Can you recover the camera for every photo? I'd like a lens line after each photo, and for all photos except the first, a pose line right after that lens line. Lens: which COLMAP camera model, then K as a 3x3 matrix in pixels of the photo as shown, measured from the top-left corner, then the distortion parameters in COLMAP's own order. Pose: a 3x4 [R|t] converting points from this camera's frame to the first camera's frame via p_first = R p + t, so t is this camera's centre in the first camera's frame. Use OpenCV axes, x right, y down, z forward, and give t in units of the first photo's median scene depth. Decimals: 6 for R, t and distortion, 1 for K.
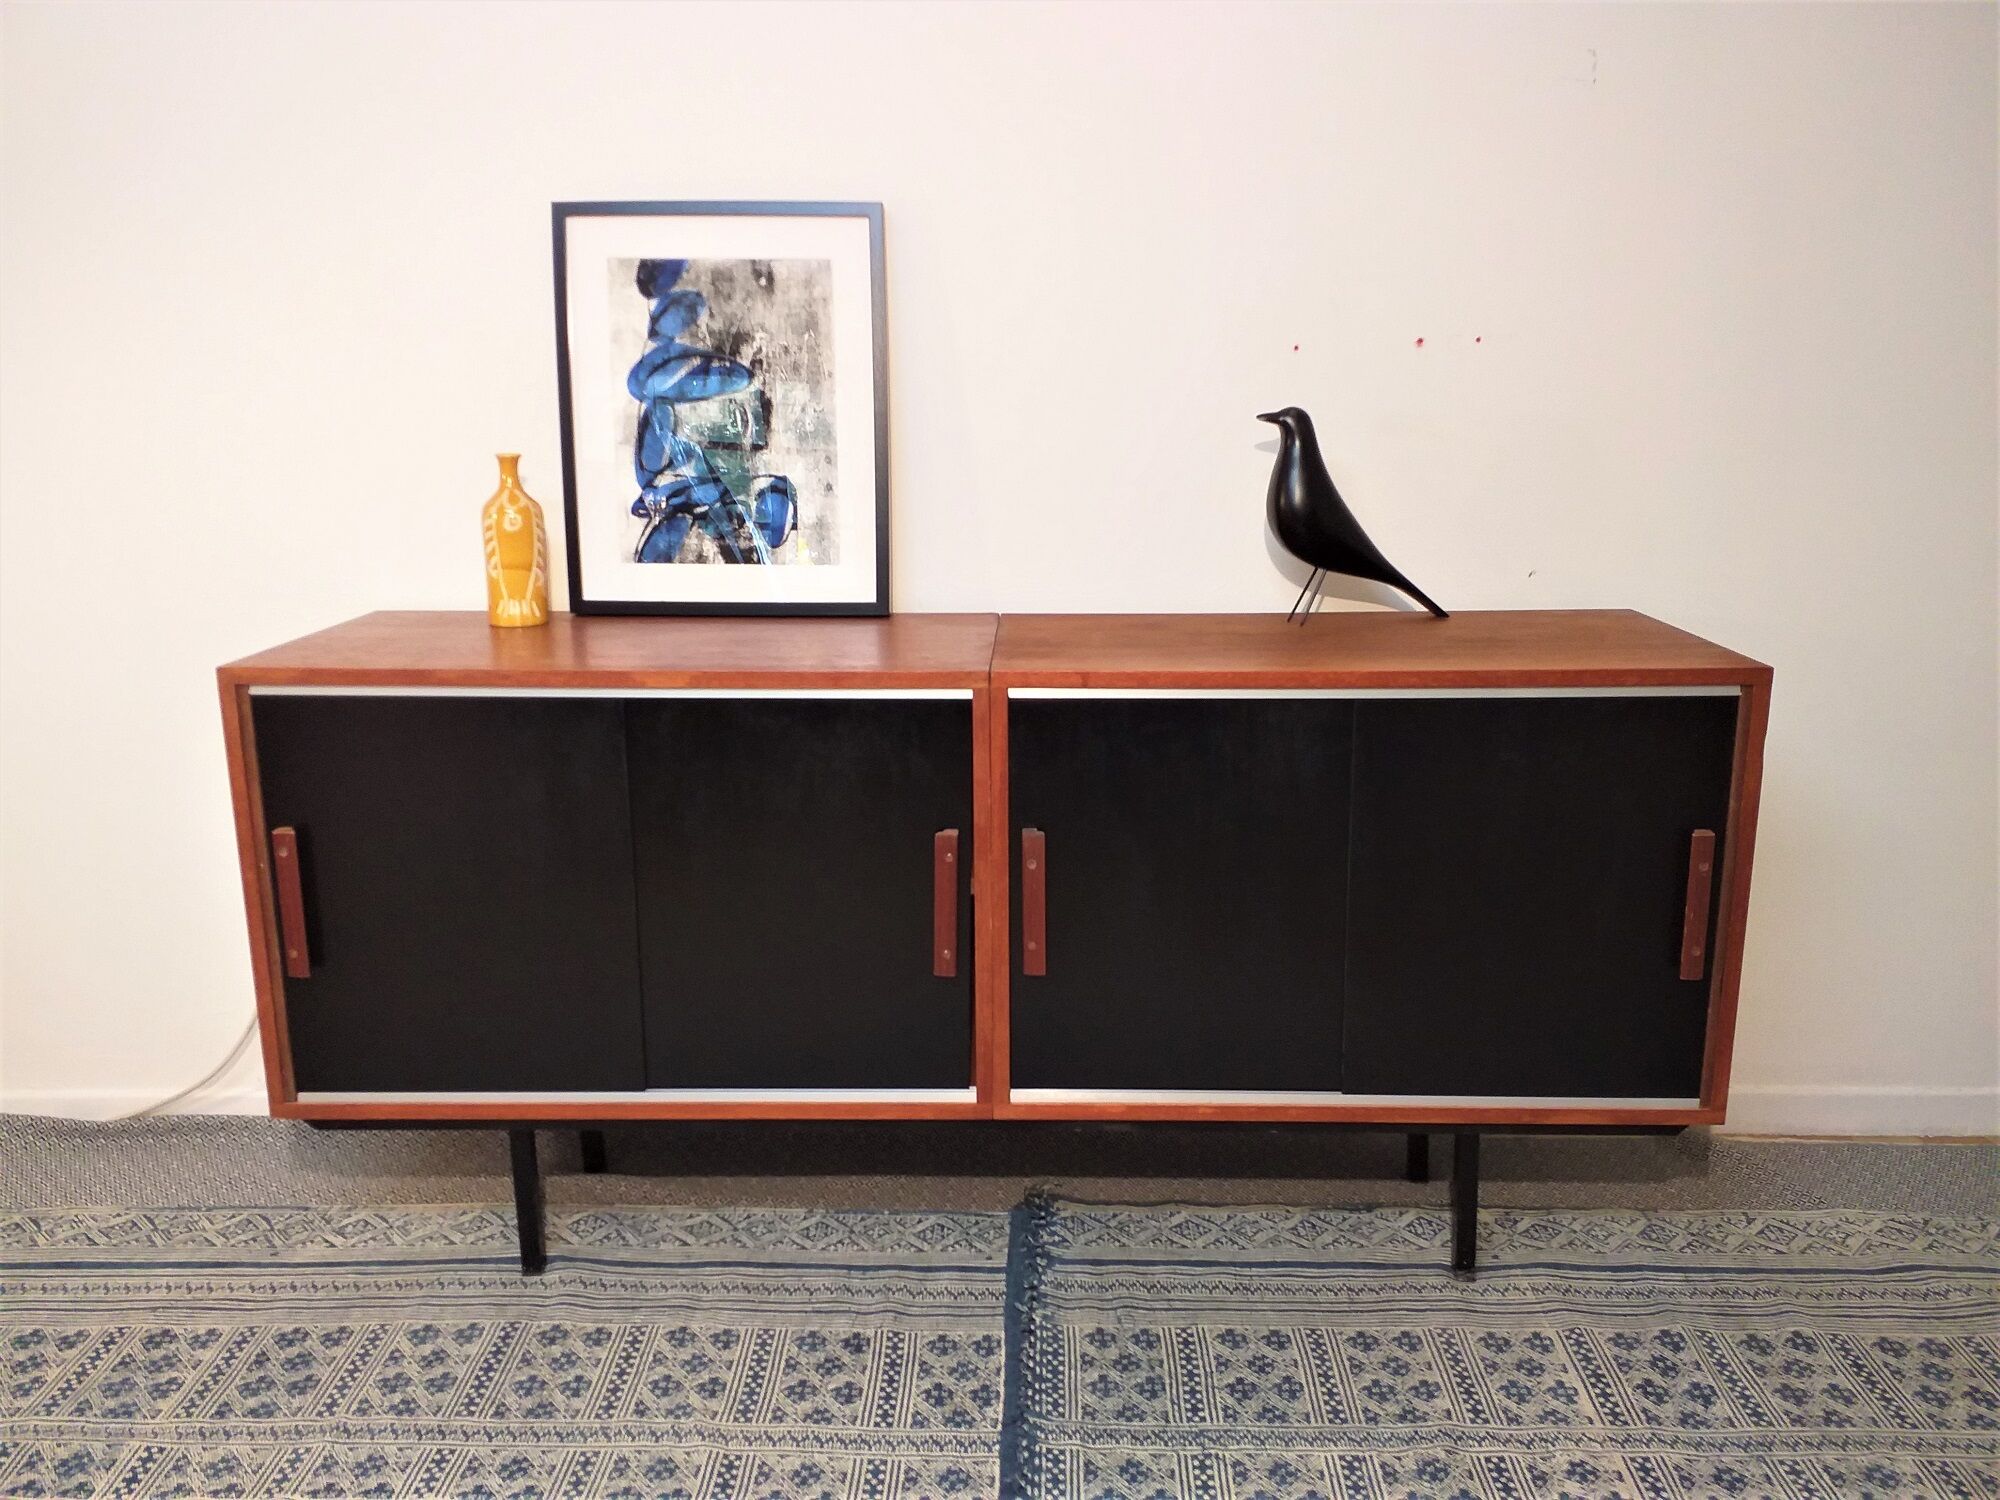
lens RADIAL K [[1614.4, 0, 1000.0], [0, 1614.4, 750.0], [0, 0, 1]] dist [0.004364, 0.000343]
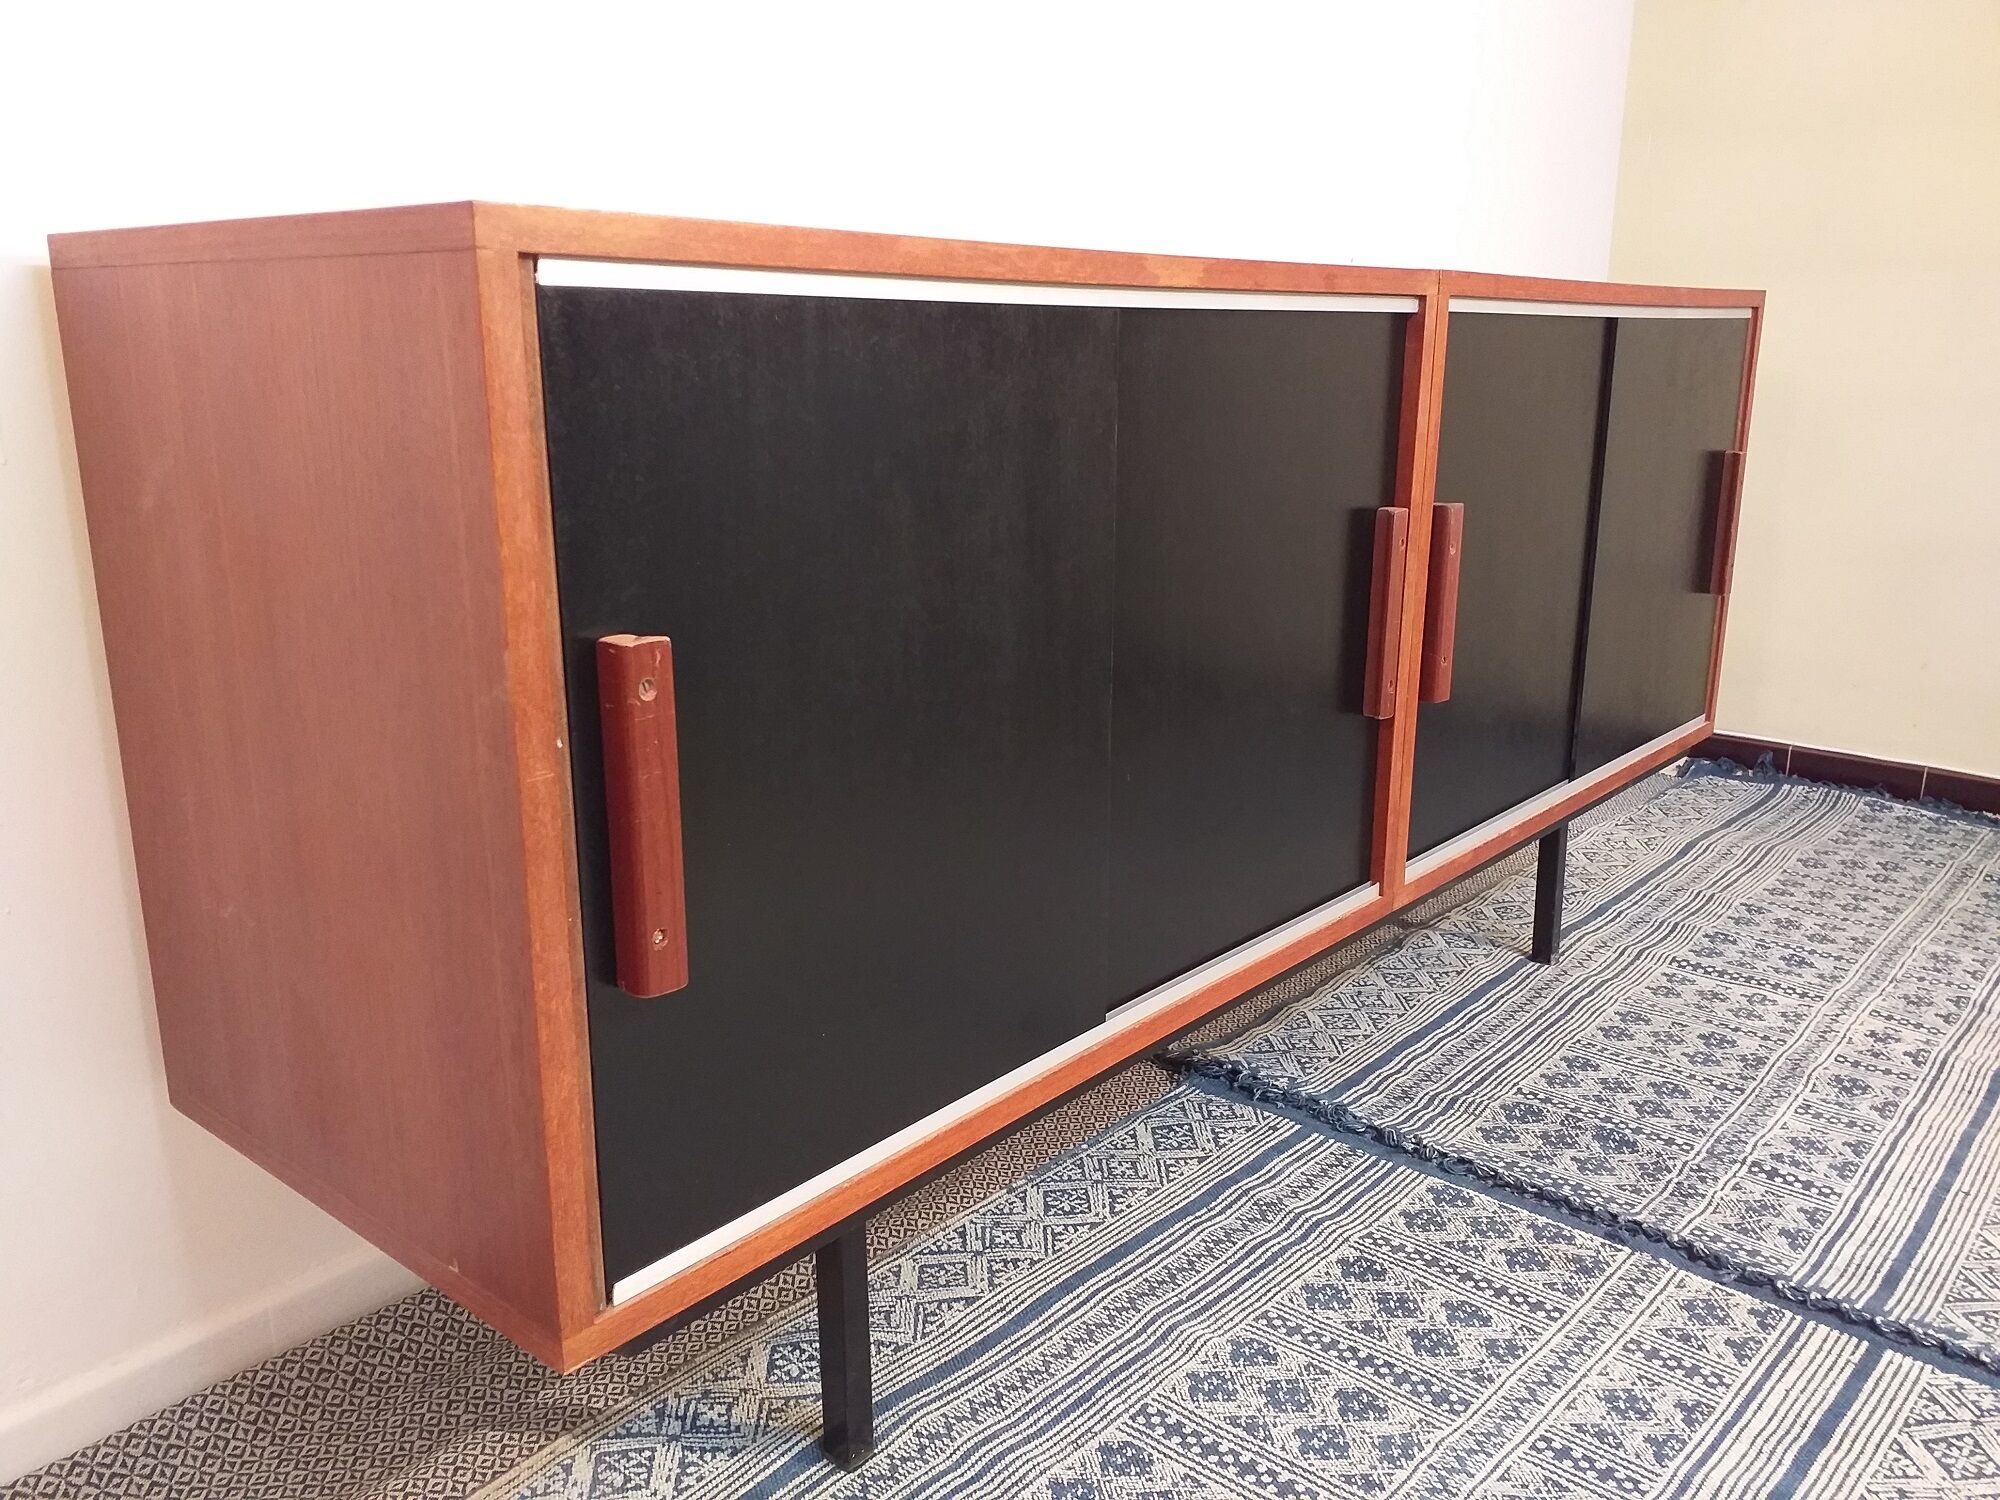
lens RADIAL K [[1629.5, 0, 1003.7], [0, 1629.5, 752.1], [0, 0, 1]] dist [0.005461, -0.014570]
pose [[0.629748, -0.188779, 0.753512, -0.680101], [0.174669, 0.979593, 0.099440, 0.053083], [-0.756907, 0.068993, 0.649870, 0.651519]]
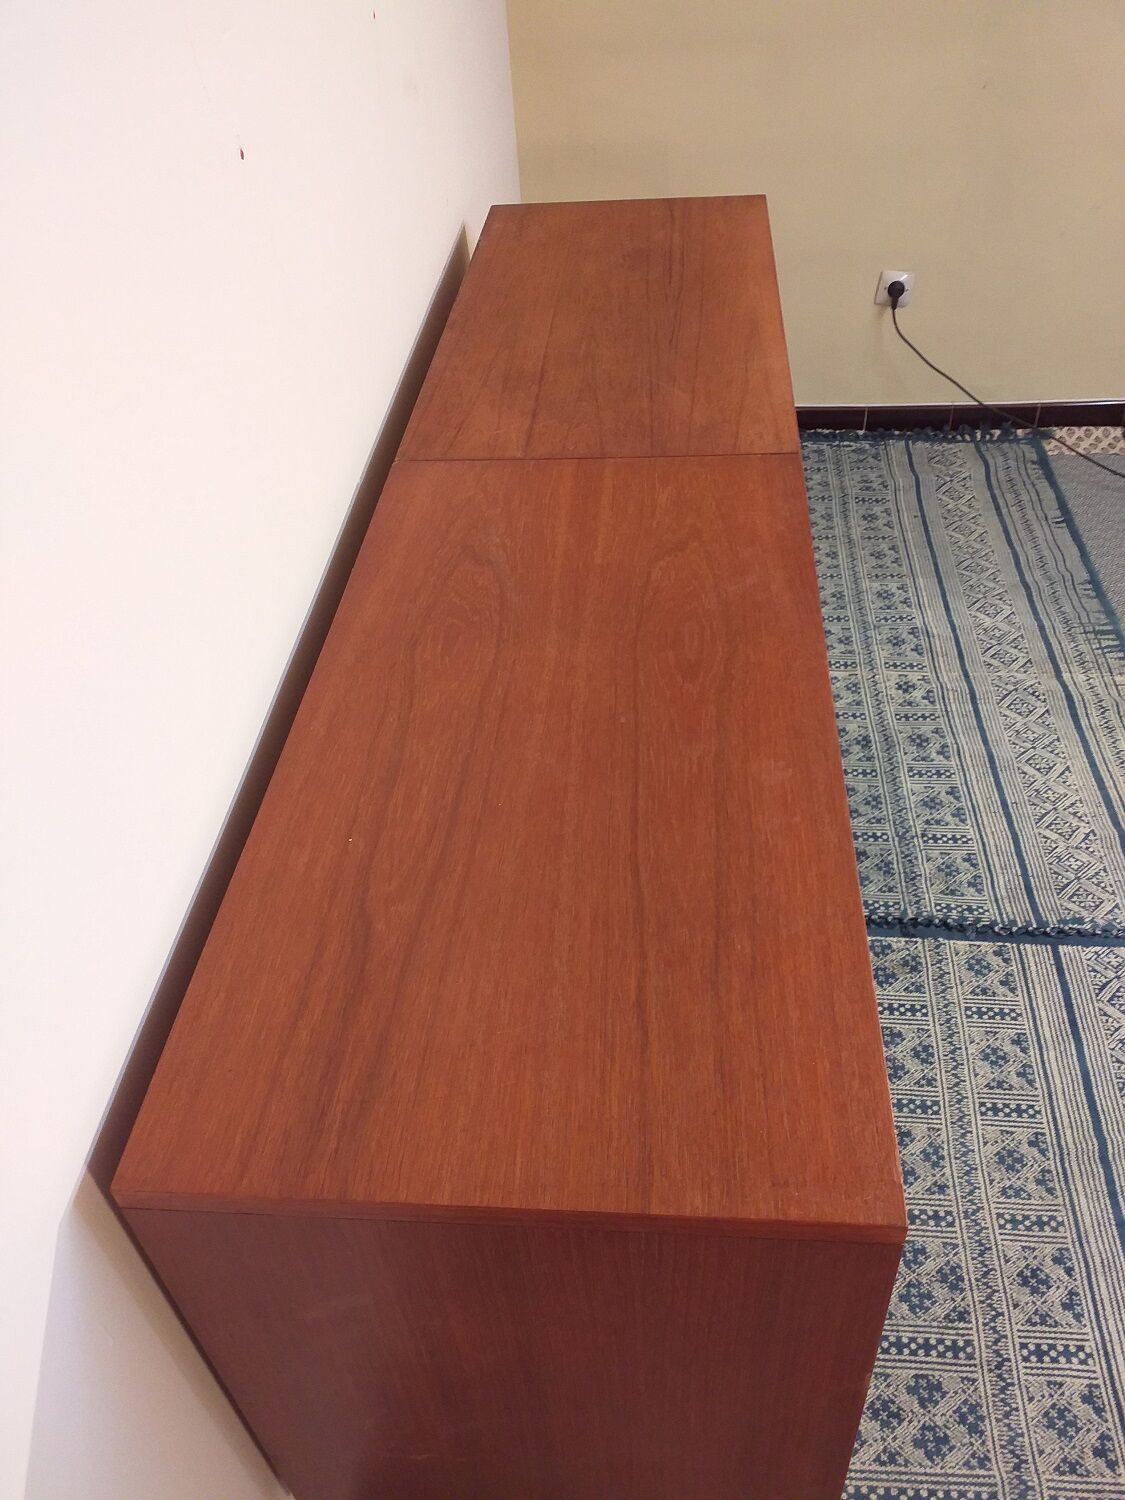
lens RADIAL K [[1222.1, 0, 562.5], [0, 1222.1, 750.0], [0, 0, 1]] dist [0.005461, -0.014570]
pose [[0.055562, -0.654332, 0.754164, -0.644607], [0.302577, 0.730847, 0.611809, -0.393606], [-0.951504, 0.194199, 0.238593, 0.936682]]
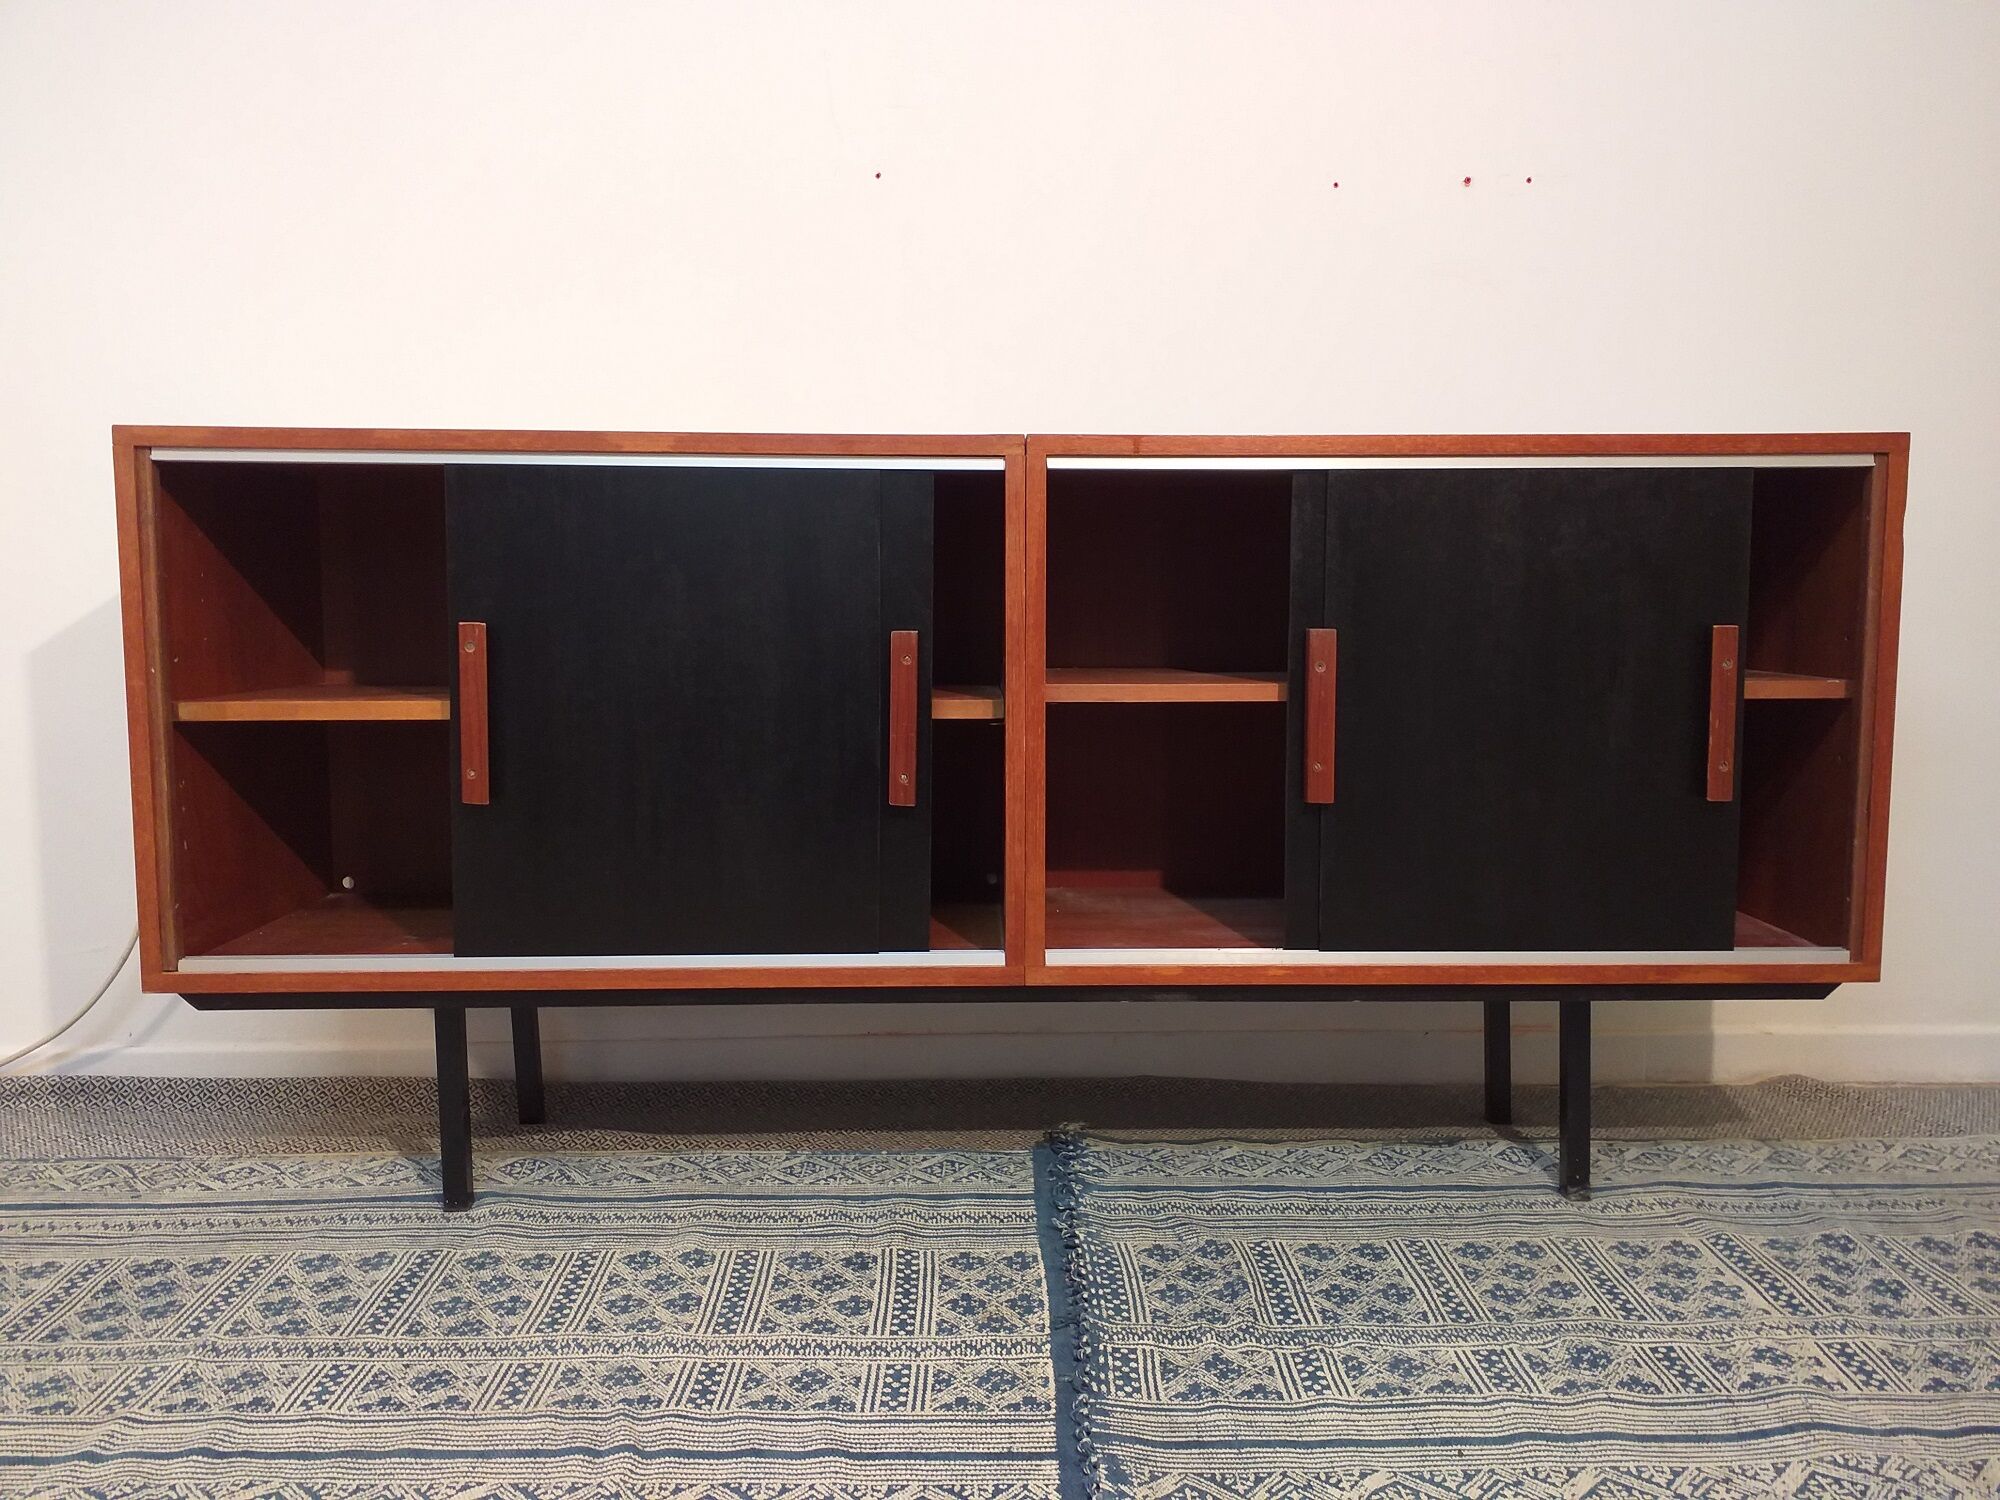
lens RADIAL K [[1629.5, 0, 1003.7], [0, 1629.5, 752.1], [0, 0, 1]] dist [0.005461, -0.014570]
pose [[0.998873, 0.002365, 0.047407, -0.056843], [0.004155, 0.990569, -0.136951, 0.228175], [-0.047284, 0.136994, 0.989443, 0.150538]]
